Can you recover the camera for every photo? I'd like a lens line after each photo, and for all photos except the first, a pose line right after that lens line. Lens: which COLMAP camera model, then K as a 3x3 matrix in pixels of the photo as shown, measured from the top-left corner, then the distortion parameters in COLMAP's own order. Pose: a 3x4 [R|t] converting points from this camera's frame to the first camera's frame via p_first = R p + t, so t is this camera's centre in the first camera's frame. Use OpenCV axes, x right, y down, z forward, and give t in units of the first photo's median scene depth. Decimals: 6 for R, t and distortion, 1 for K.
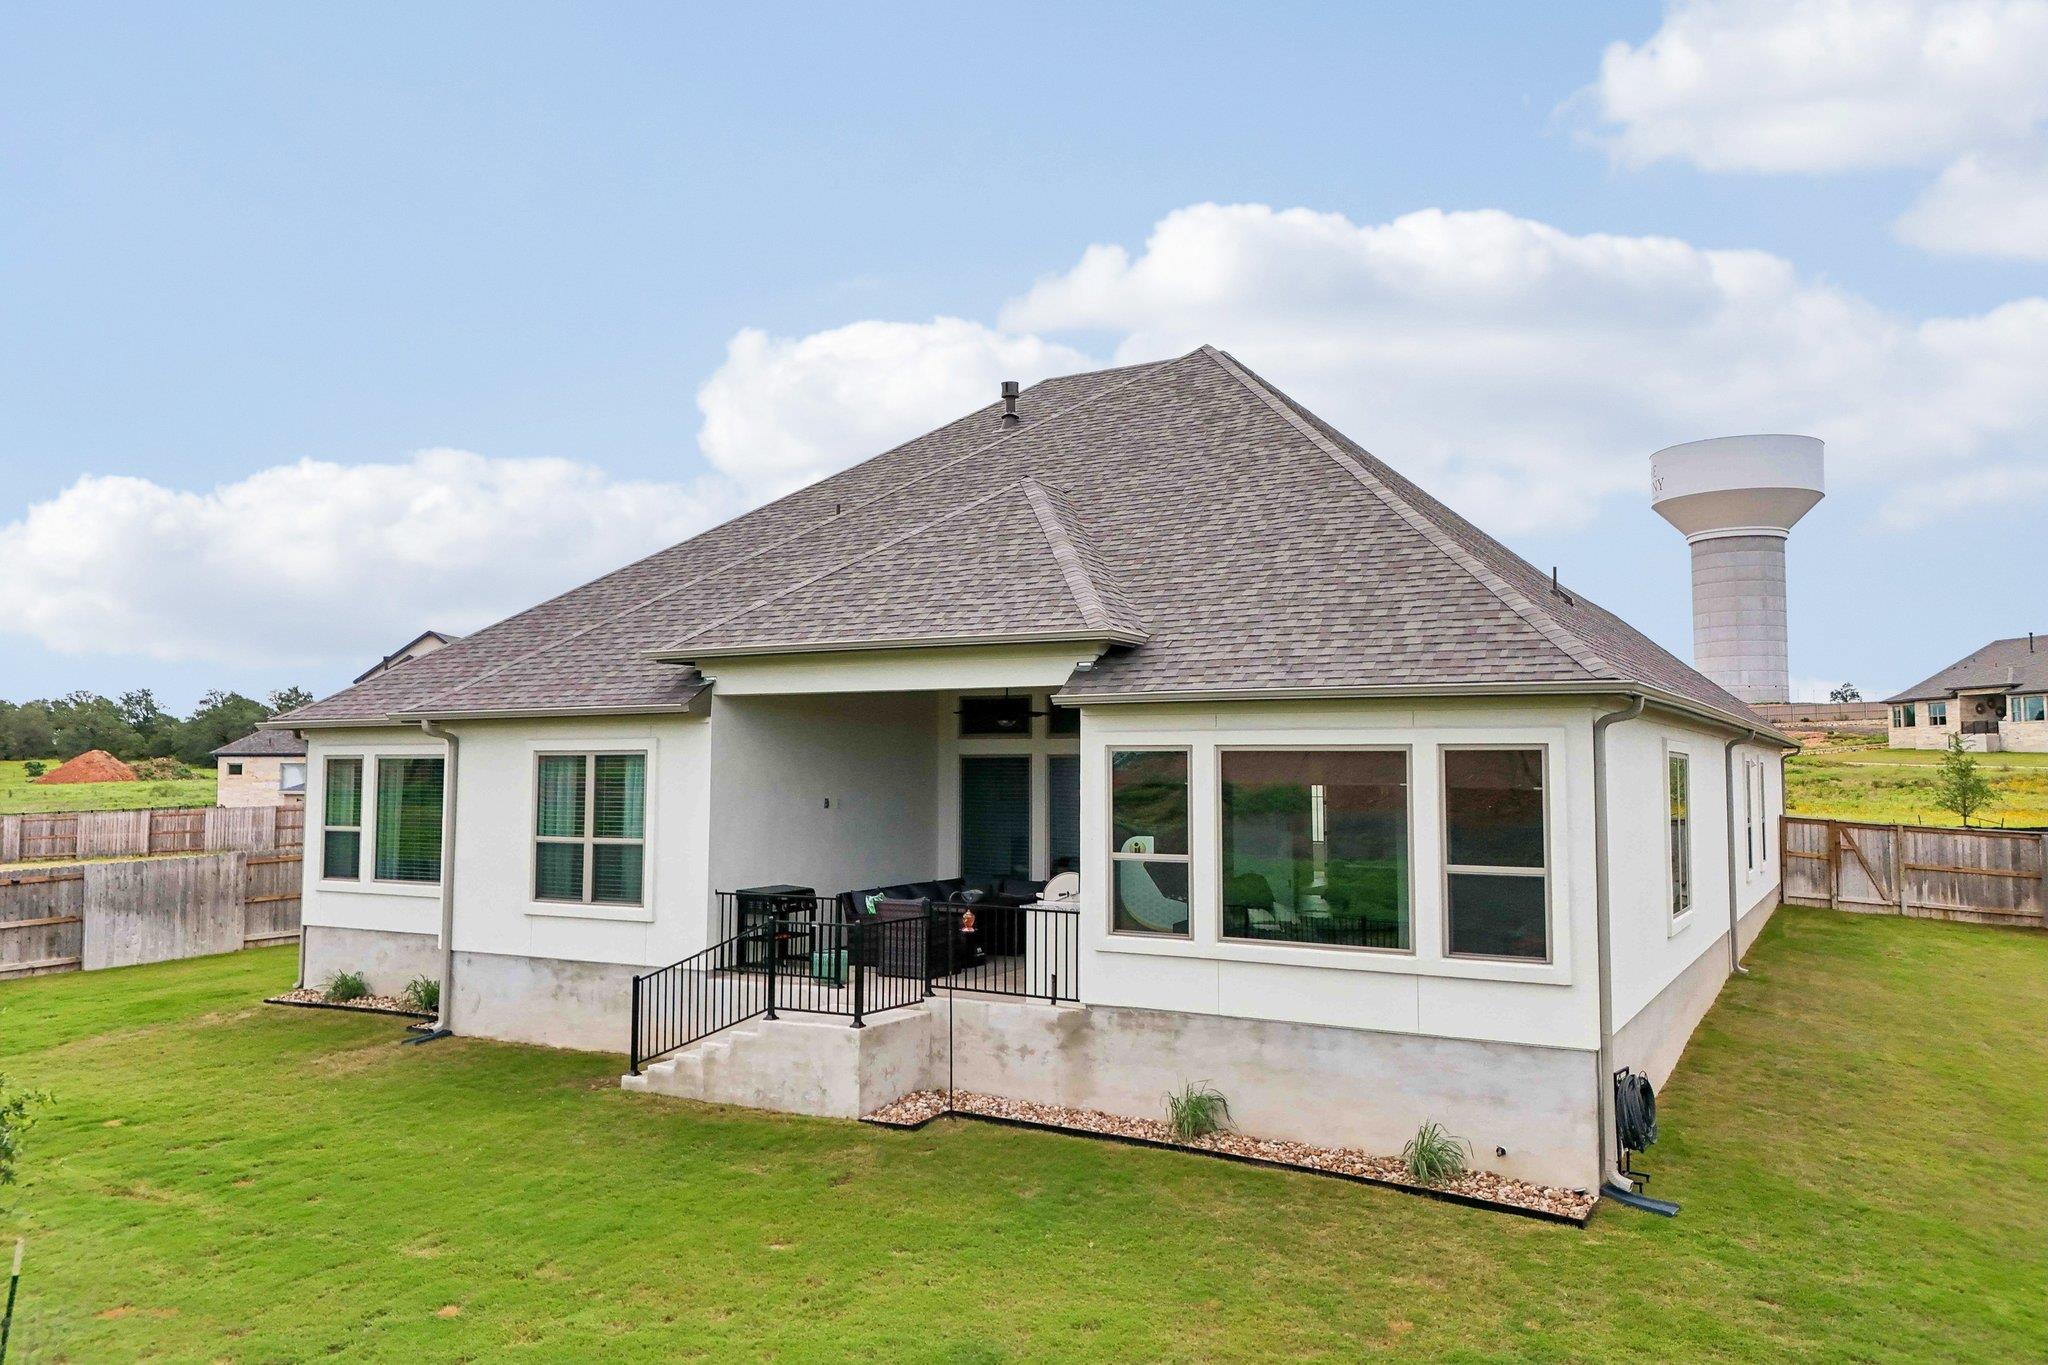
lens RADIAL K [[1506.3, 0, 1024.0], [0, 1506.3, 682.5], [0, 0, 1]] dist [0.072112, -0.075412]
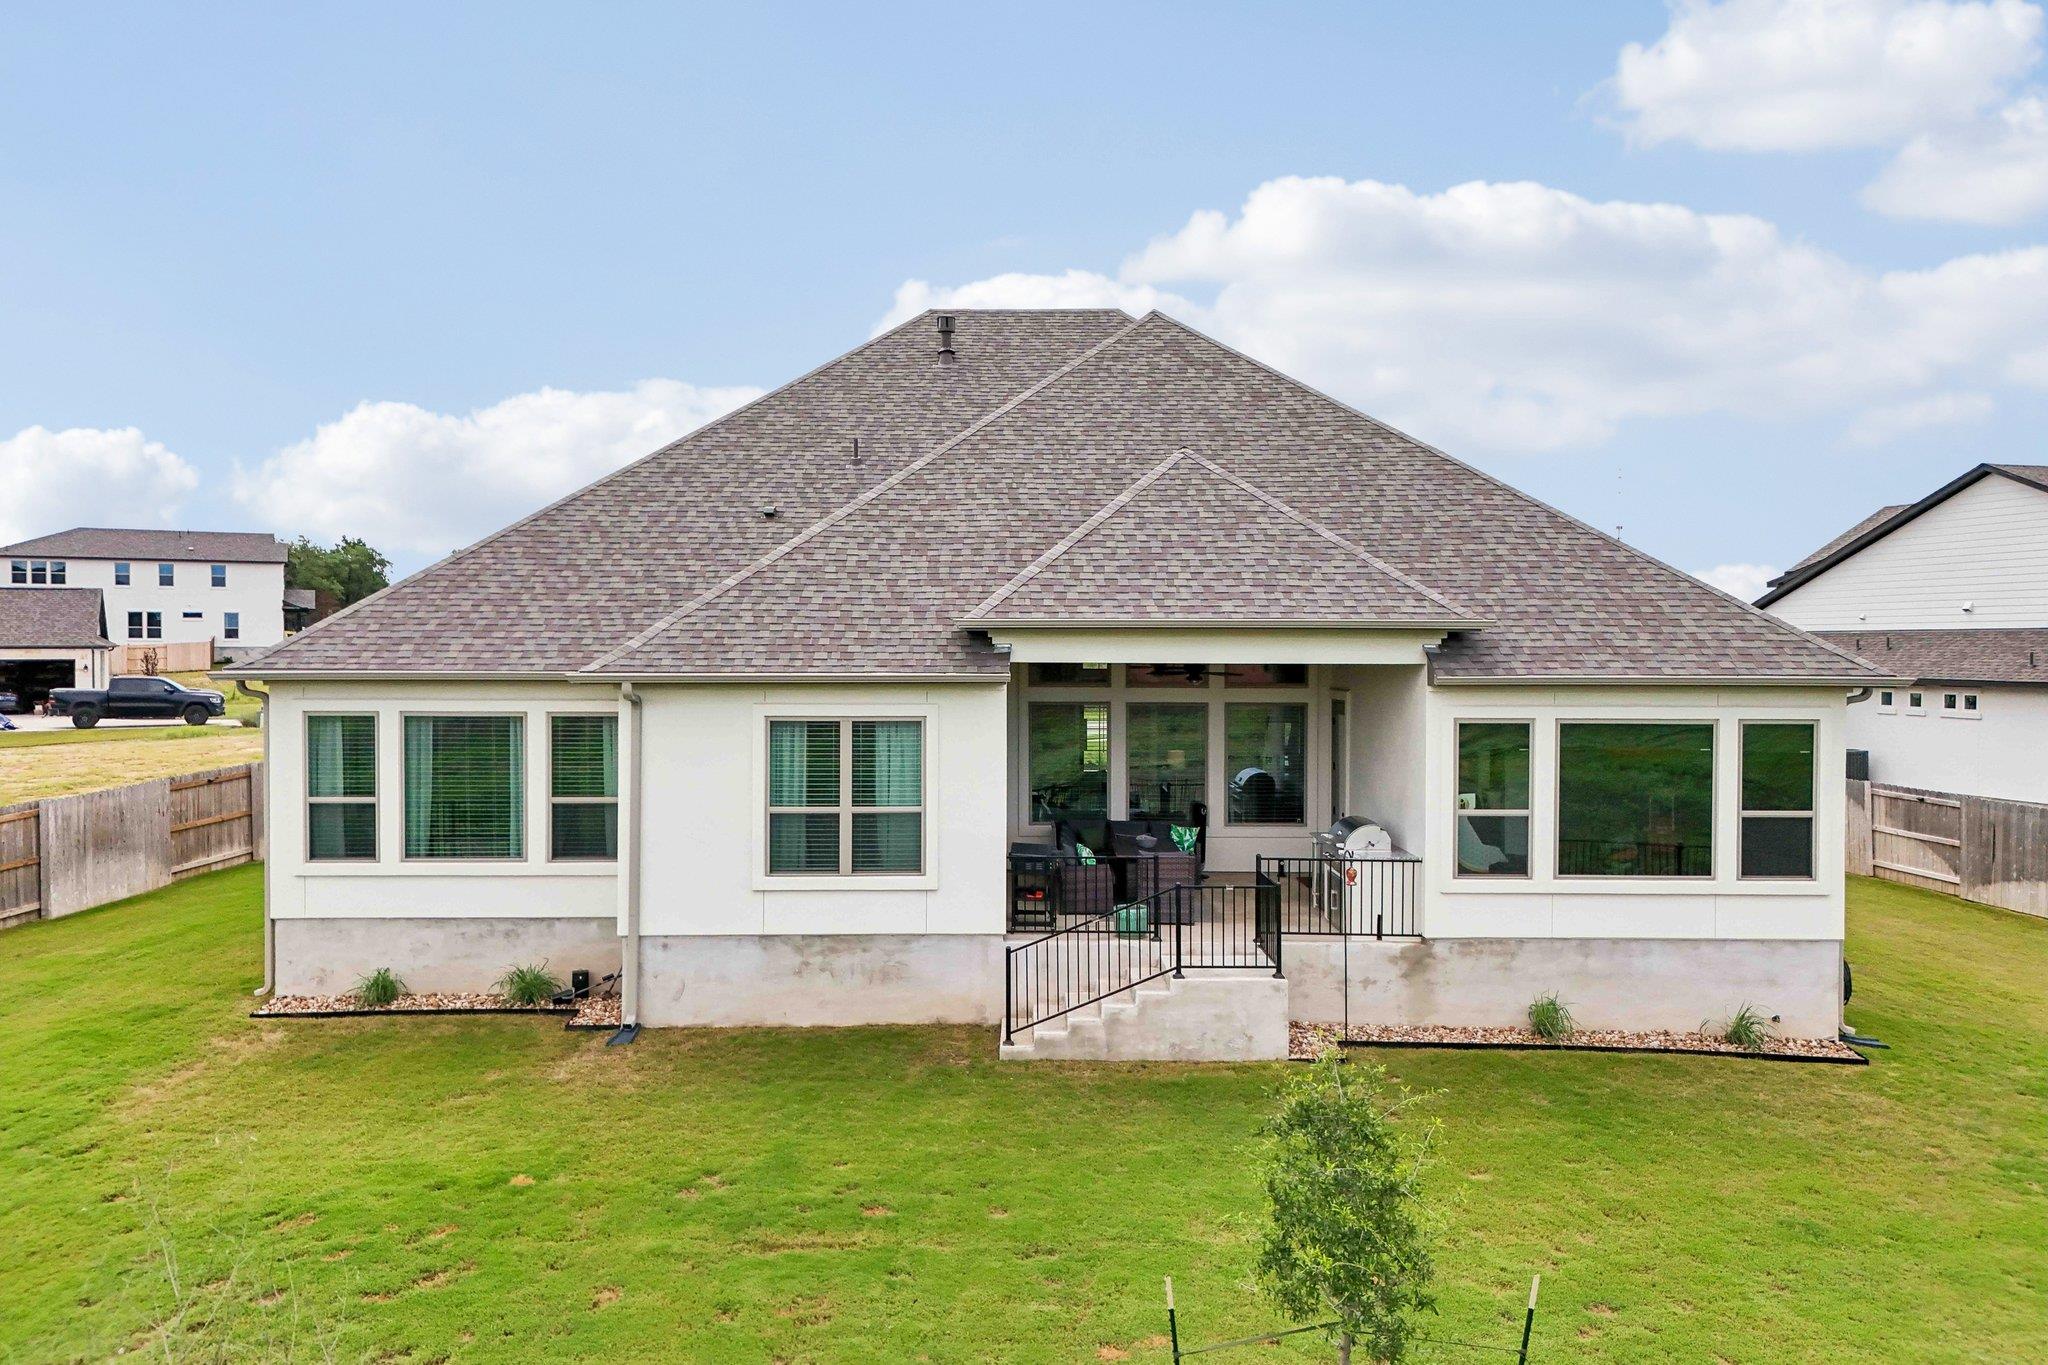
lens RADIAL K [[1506.3, 0, 1024.0], [0, 1506.3, 682.5], [0, 0, 1]] dist [0.072112, -0.075412]
pose [[0.863093, -0.011479, 0.504914, -0.693629], [-0.032196, 0.996458, 0.077690, -0.055240], [-0.504017, -0.083310, 0.859666, 0.138596]]
